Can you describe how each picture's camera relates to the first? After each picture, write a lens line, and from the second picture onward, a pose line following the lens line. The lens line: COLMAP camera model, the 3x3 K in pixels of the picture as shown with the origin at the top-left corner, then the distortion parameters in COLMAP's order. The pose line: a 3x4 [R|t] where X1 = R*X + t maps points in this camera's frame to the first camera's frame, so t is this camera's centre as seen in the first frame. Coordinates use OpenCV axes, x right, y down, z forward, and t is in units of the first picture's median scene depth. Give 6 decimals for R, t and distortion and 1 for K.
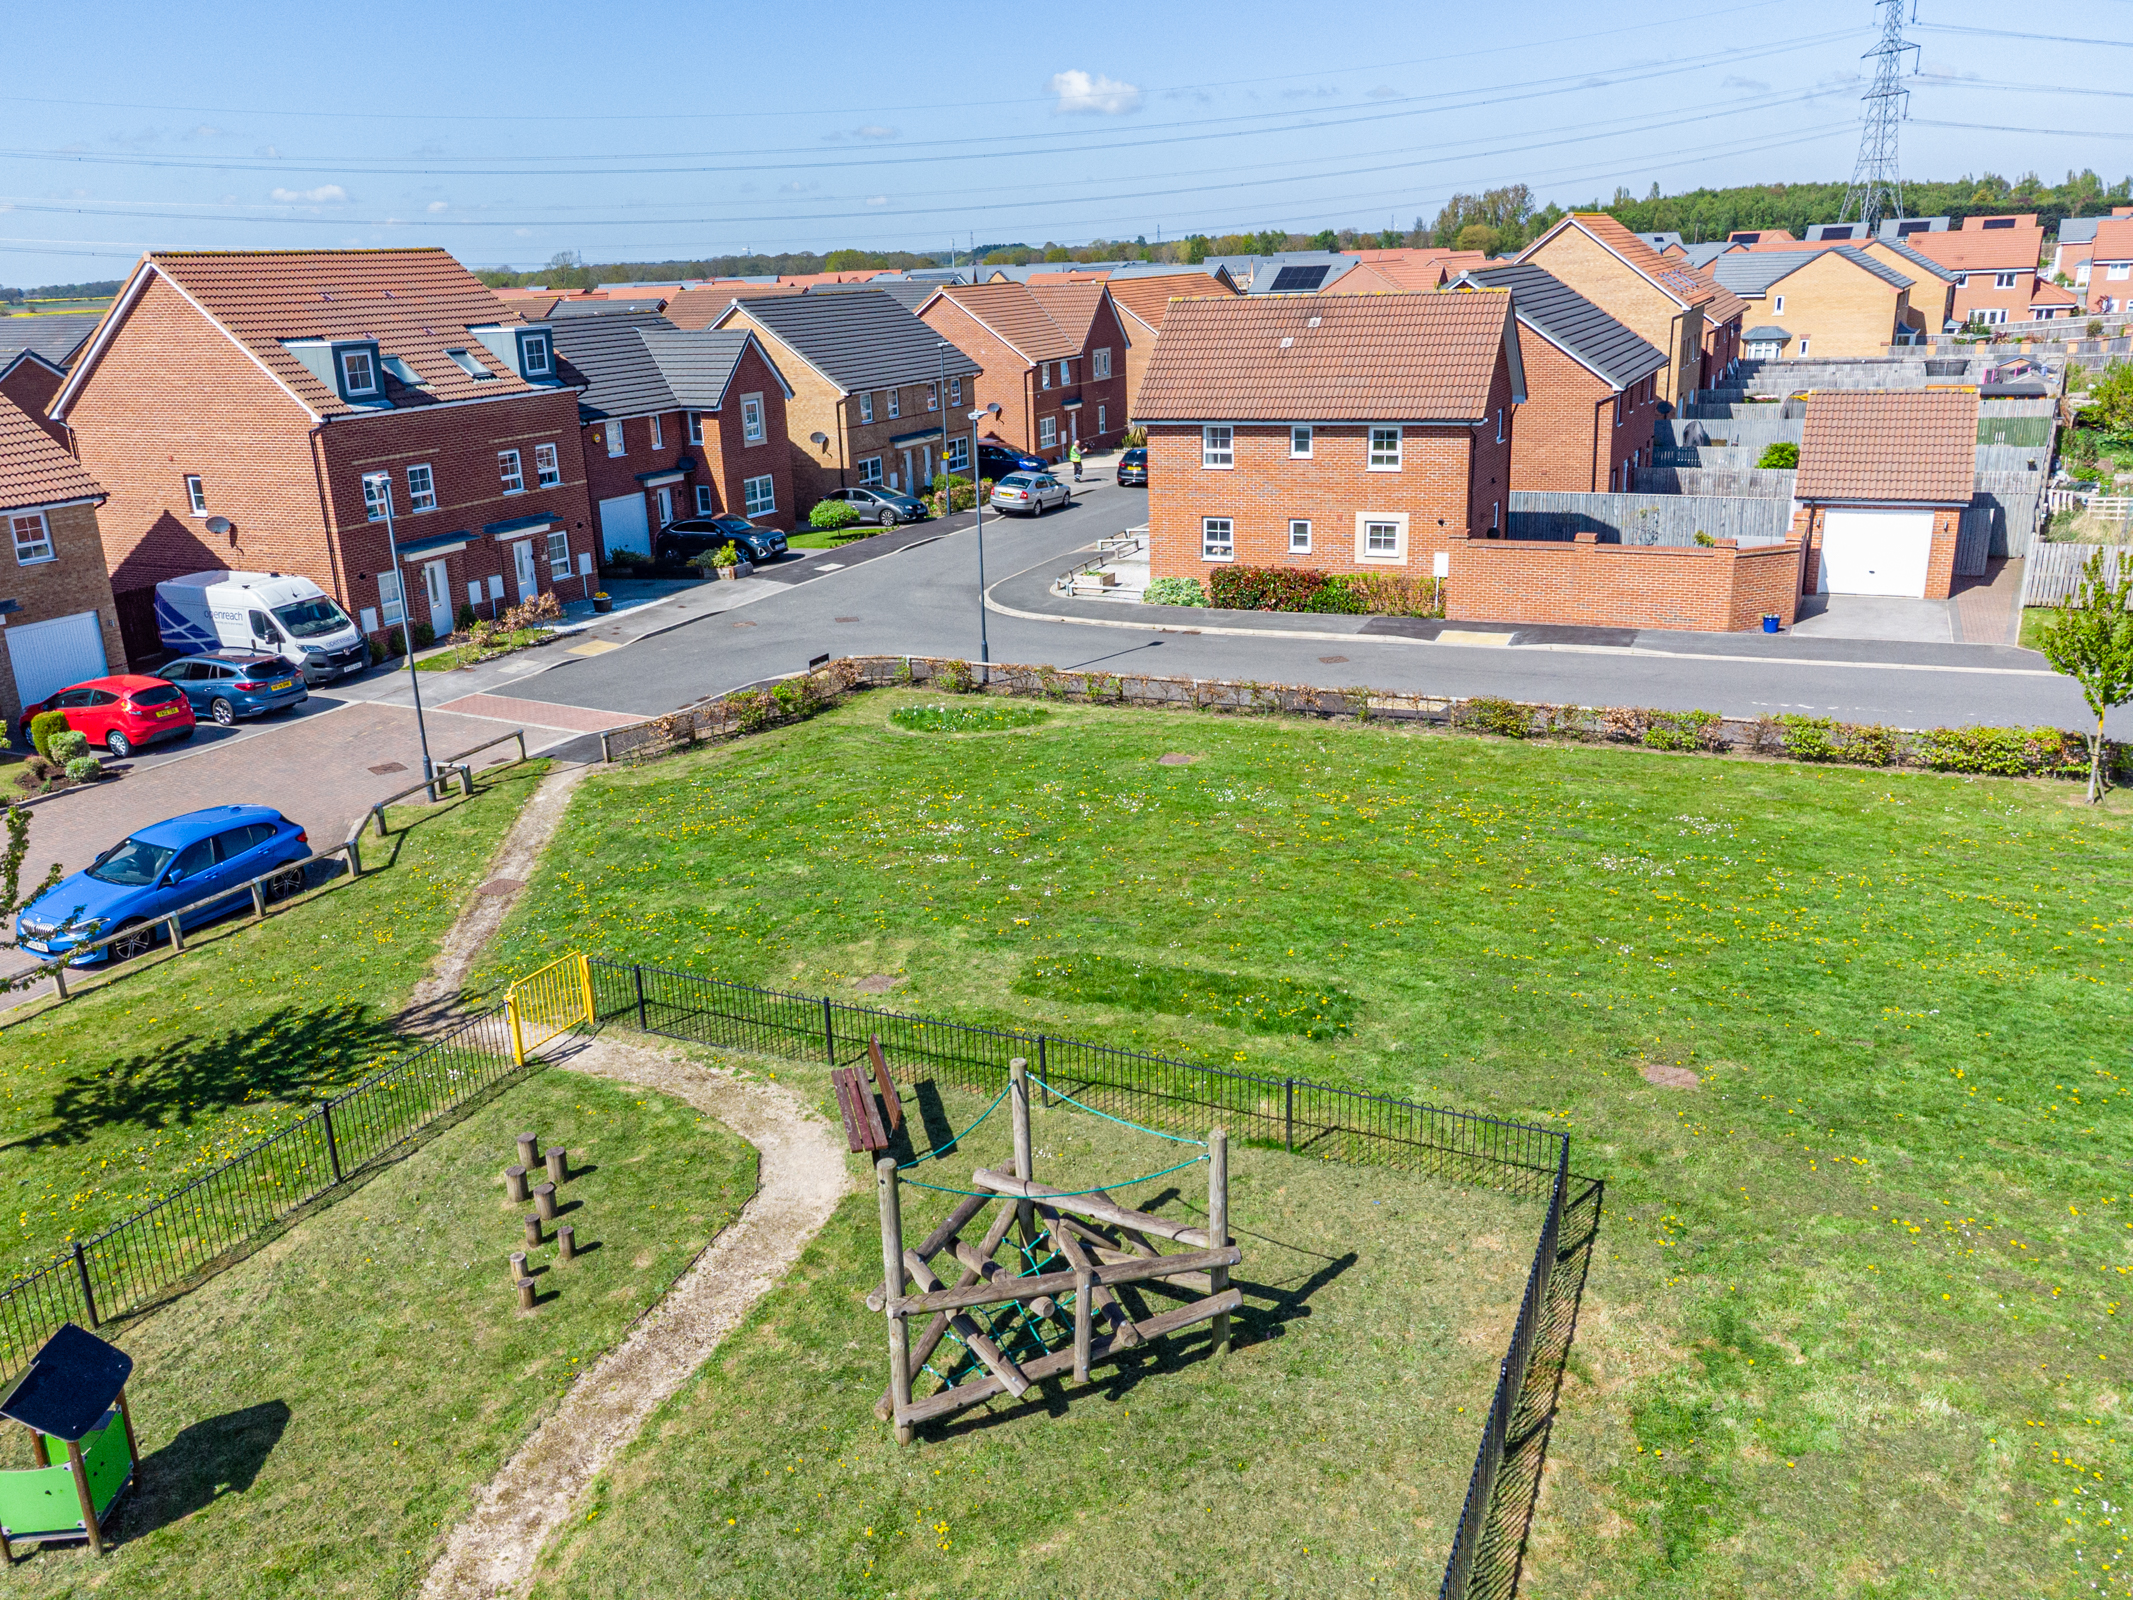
lens RADIAL K [[1563.5, 0, 1066.5], [0, 1563.5, 800.0], [0, 0, 1]] dist [-0.008231, 0.010162]
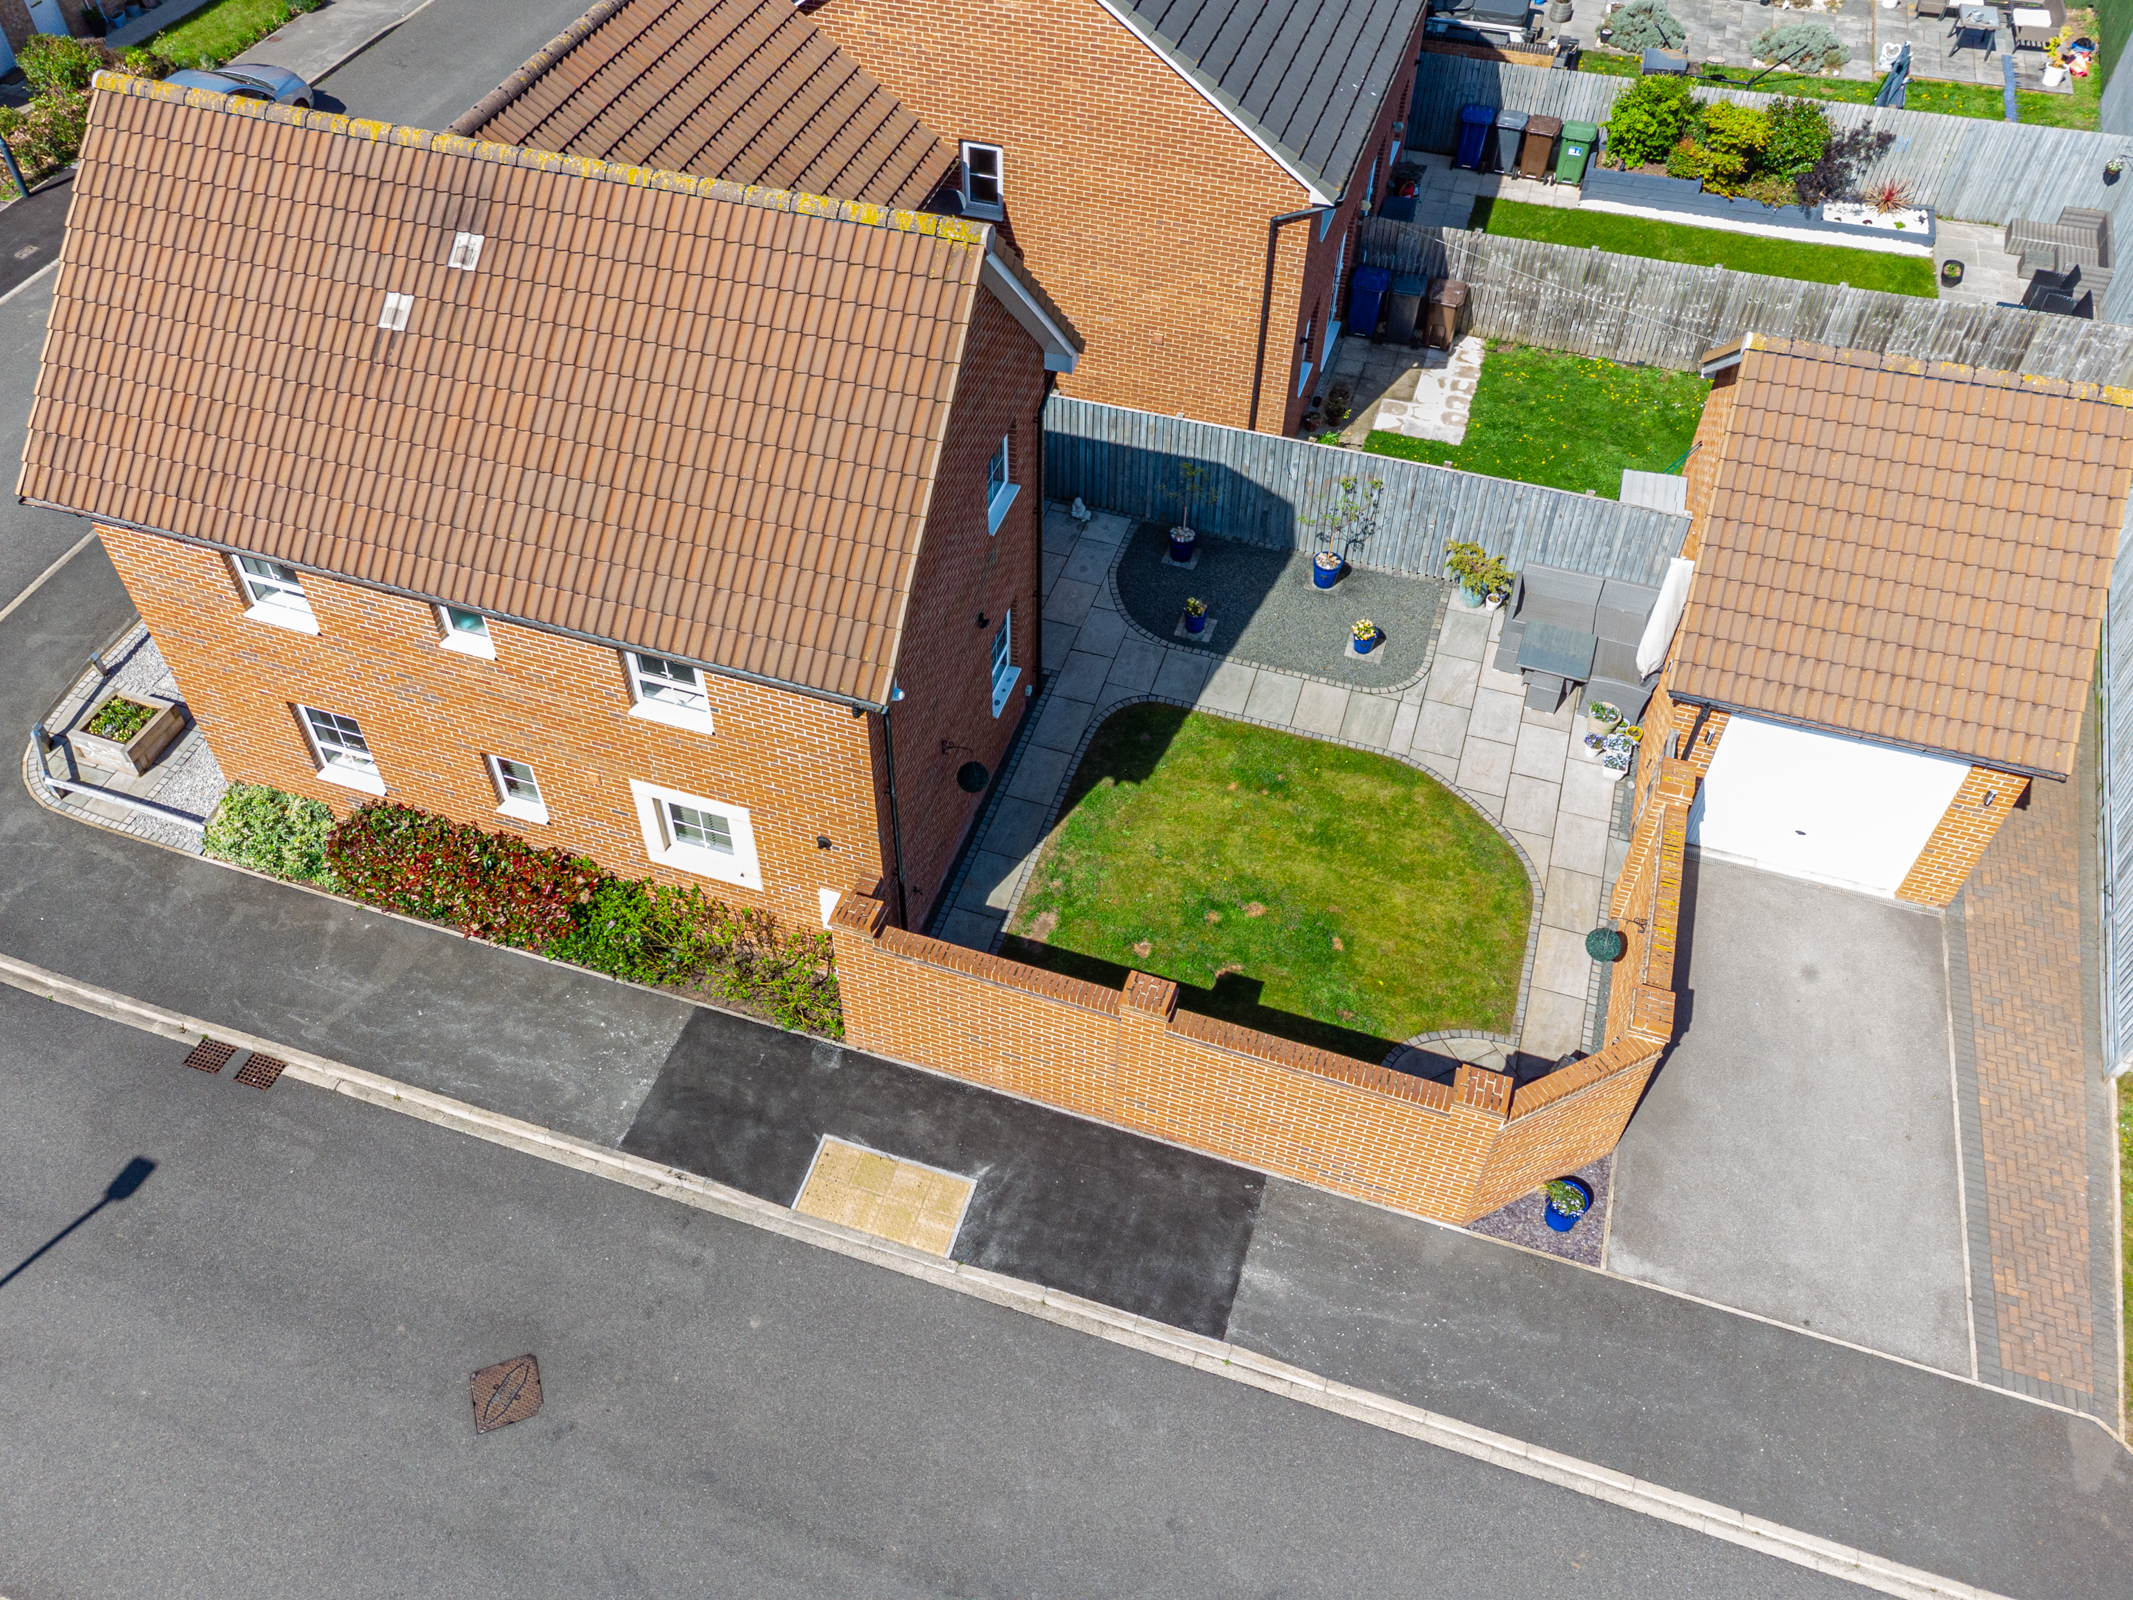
lens RADIAL K [[1635.9, 0, 926.6], [0, 1635.9, 752.4], [0, 0, 1]] dist [-0.038764, 0.000047]
pose [[0.996137, -0.063346, 0.060806, 0.237625], [0.026968, 0.879738, 0.474693, -0.393773], [-0.083563, -0.471220, 0.878049, 0.622102]]
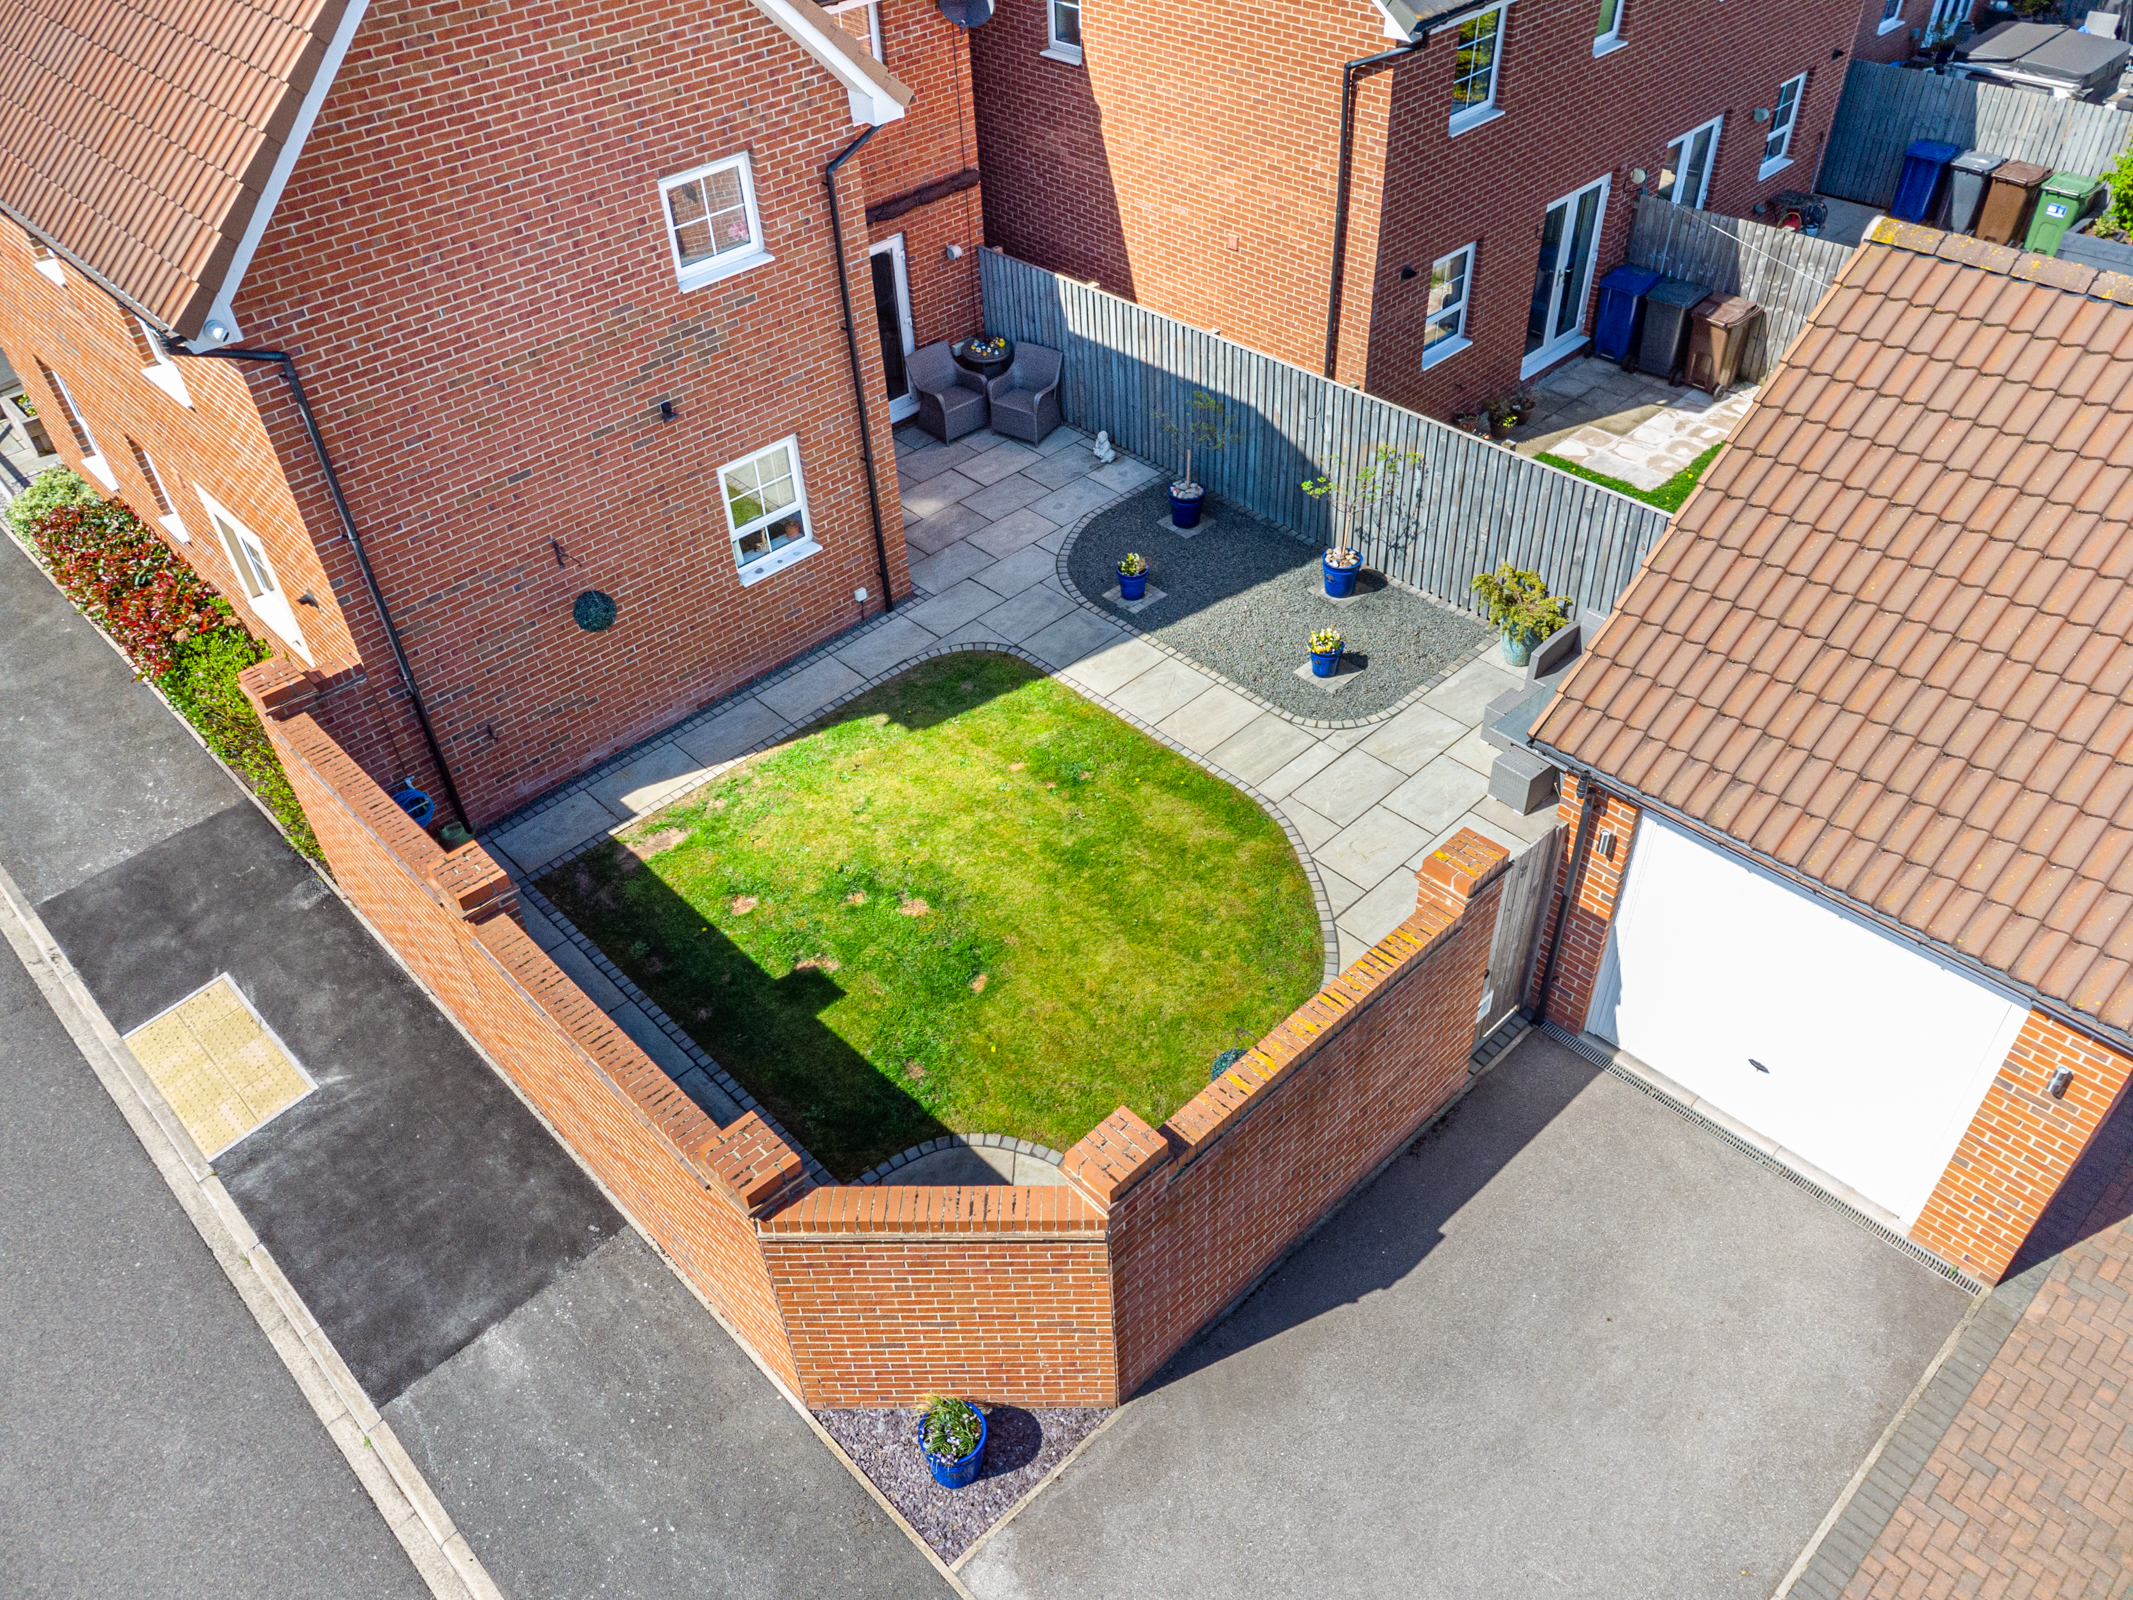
lens RADIAL K [[1563.5, 0, 1066.5], [0, 1563.5, 800.0], [0, 0, 1]] dist [-0.008231, 0.010162]
pose [[0.938933, 0.229620, -0.256278, 0.462716], [-0.106329, 0.901942, 0.418562, -0.283998], [0.327258, -0.365752, 0.871279, 0.747509]]
